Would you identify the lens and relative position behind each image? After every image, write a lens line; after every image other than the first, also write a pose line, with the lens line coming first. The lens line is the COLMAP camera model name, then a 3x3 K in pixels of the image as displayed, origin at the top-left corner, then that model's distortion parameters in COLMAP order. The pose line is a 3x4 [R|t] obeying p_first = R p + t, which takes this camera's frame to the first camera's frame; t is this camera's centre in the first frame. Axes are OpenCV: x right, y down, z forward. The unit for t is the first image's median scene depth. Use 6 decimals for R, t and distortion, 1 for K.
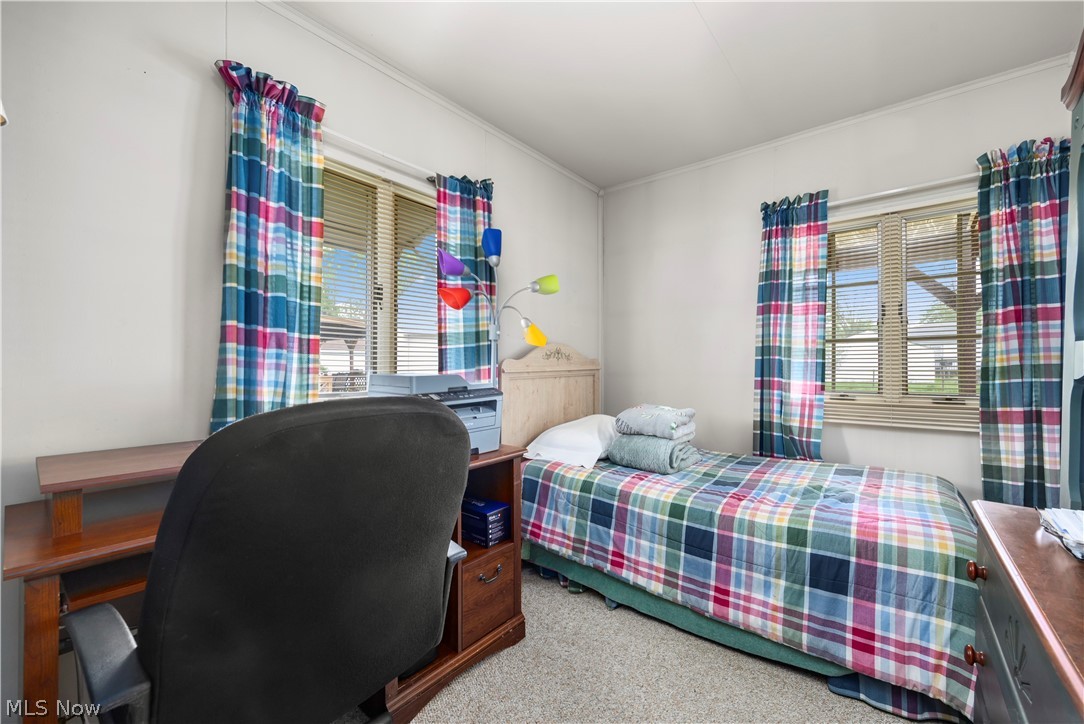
lens RADIAL K [[437.2, 0, 545.3], [0, 437.2, 363.6], [0, 0, 1]] dist [0.003059, -0.000512]
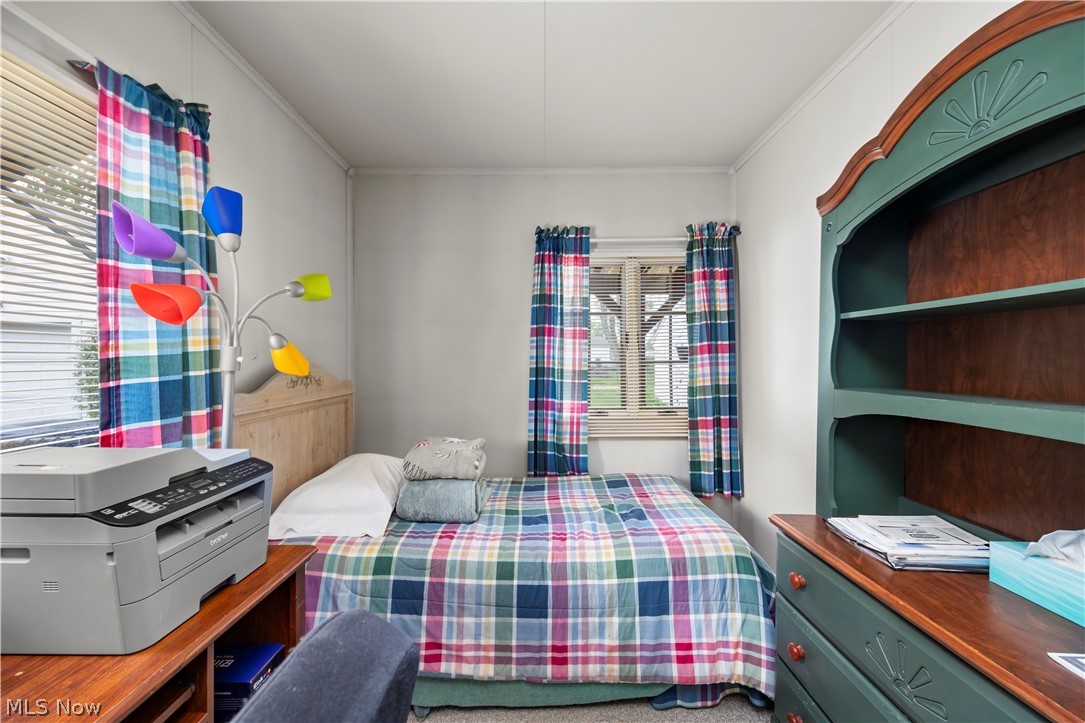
lens RADIAL K [[437.6, 0, 540.7], [0, 437.6, 359.3], [0, 0, 1]] dist [0.003059, -0.000512]
pose [[0.779765, 0.001229, 0.626071, -0.164256], [0.002464, 0.999984, -0.005032, -0.066440], [-0.626067, 0.005467, 0.779750, 0.249692]]
